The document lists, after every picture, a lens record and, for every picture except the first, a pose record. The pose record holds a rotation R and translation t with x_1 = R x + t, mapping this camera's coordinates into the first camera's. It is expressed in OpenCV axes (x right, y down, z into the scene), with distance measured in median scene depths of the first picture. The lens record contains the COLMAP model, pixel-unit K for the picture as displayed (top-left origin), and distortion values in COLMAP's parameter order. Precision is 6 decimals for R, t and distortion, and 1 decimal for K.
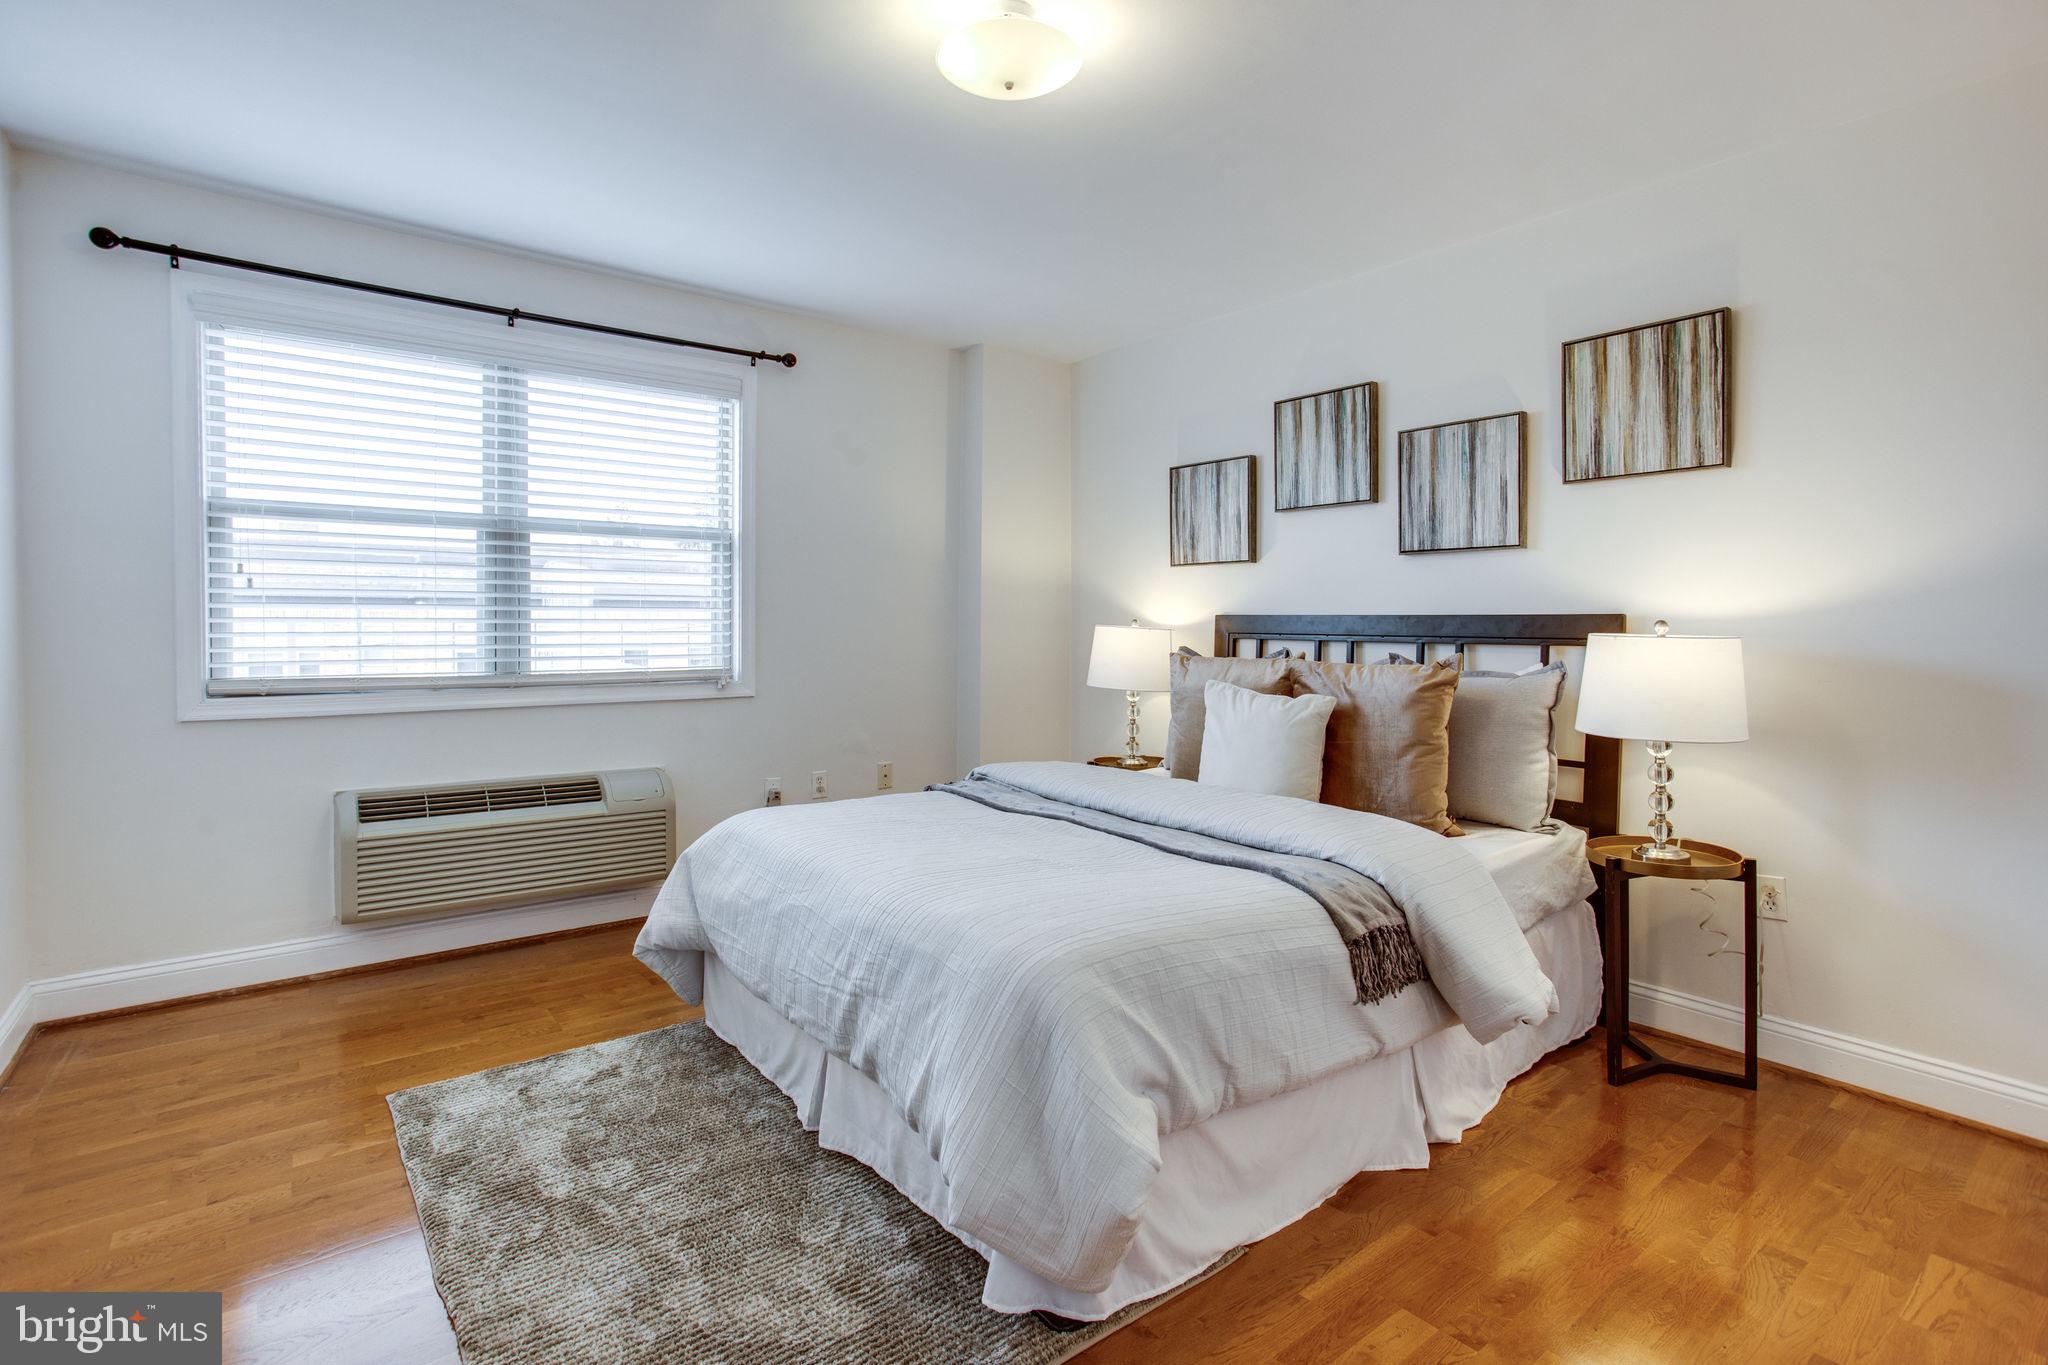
lens RADIAL K [[993.3, 0, 1029.1], [0, 993.3, 637.8], [0, 0, 1]] dist [-0.044691, 0.021395]
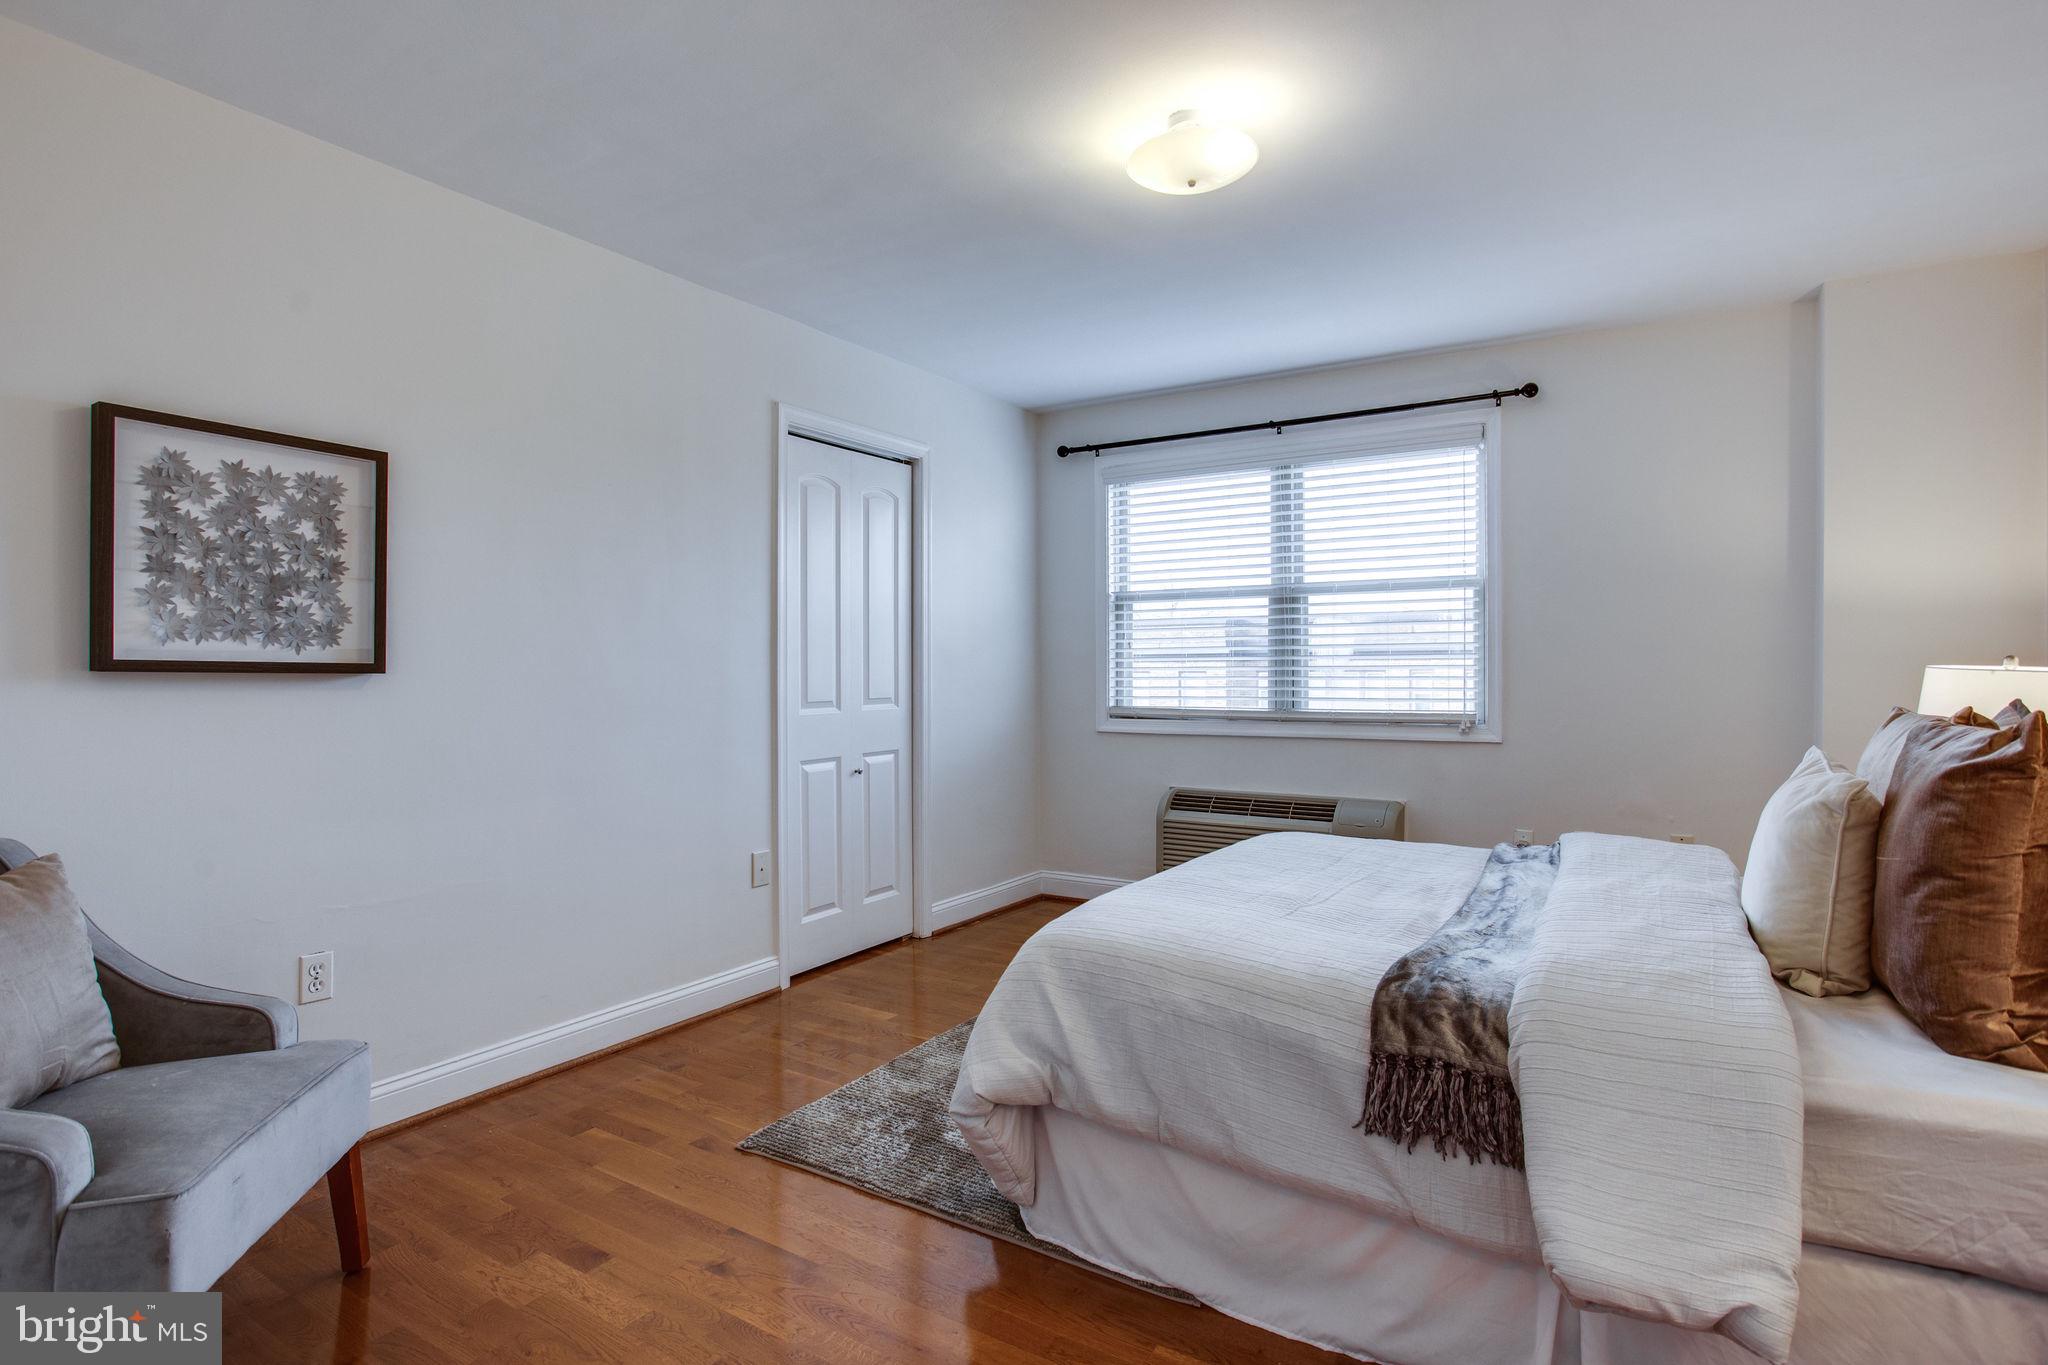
lens RADIAL K [[993.3, 0, 1012.6], [0, 993.3, 676.1], [0, 0, 1]] dist [-0.044691, 0.021395]
pose [[0.337587, -0.003555, -0.941288, 0.583016], [-0.006032, 0.999964, -0.005940, 0.002764], [0.941275, 0.007684, 0.337553, 0.265319]]
